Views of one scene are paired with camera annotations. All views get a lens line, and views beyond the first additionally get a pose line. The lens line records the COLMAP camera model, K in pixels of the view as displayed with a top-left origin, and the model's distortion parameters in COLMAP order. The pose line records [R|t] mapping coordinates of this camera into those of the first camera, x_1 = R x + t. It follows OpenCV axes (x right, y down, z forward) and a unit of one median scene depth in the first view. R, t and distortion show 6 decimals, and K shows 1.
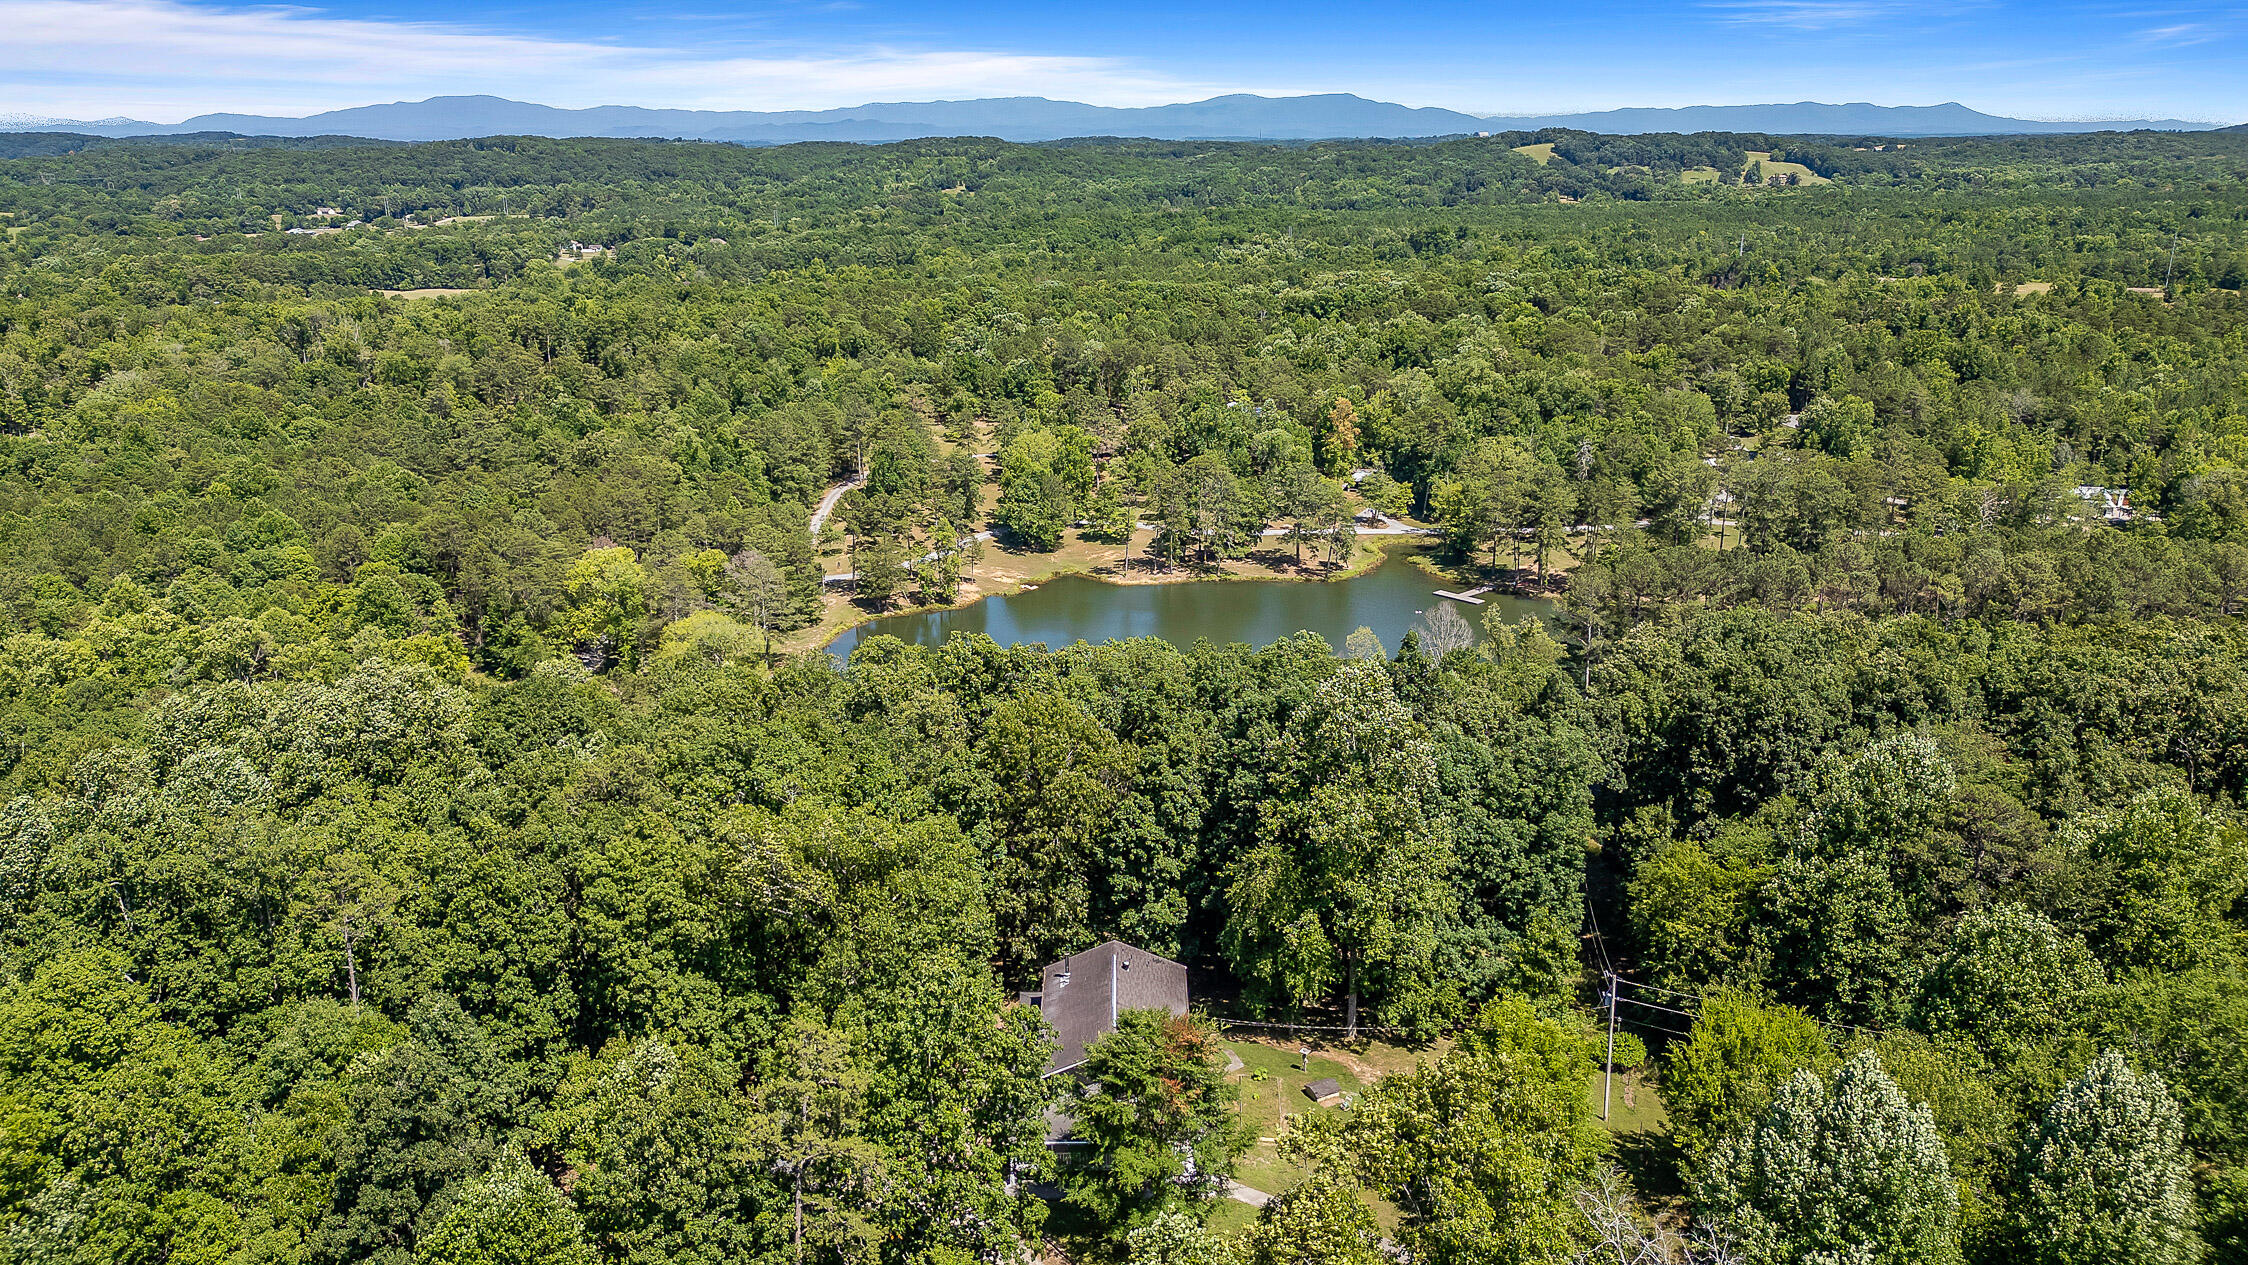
lens RADIAL K [[1707.6, 0, 1146.6], [0, 1707.6, 635.3], [0, 0, 1]] dist [0.172472, -0.110344]
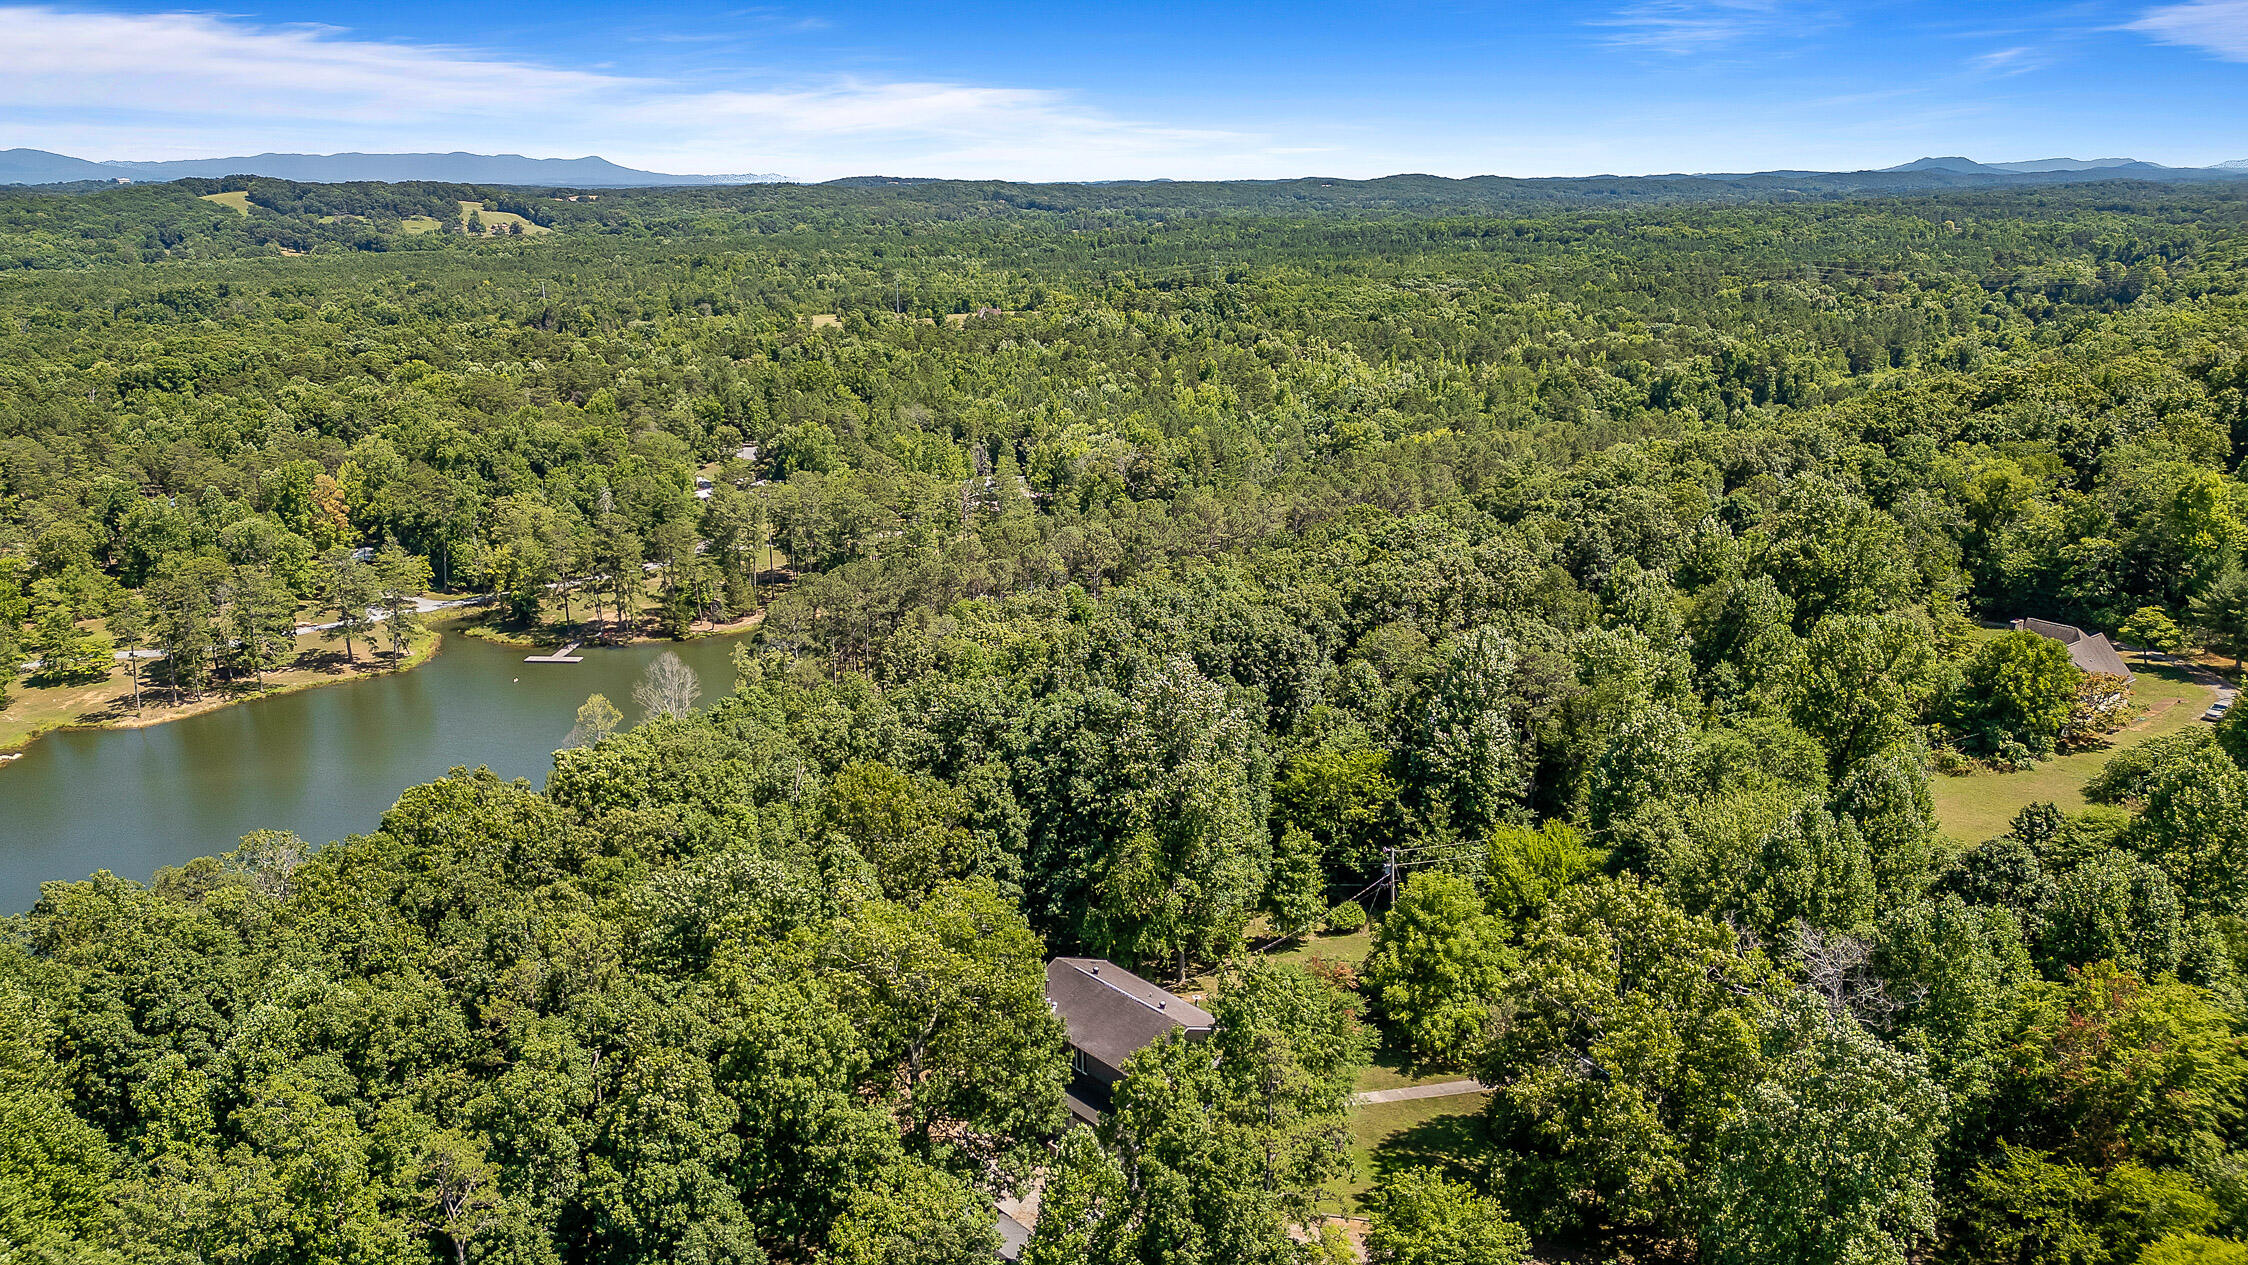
lens RADIAL K [[1707.6, 0, 1146.6], [0, 1707.6, 635.3], [0, 0, 1]] dist [0.172472, -0.110344]
pose [[0.767230, -0.193024, 0.611637, -0.147054], [0.209113, 0.976811, 0.045960, -0.010488], [-0.606325, 0.092639, 0.789802, 0.038621]]
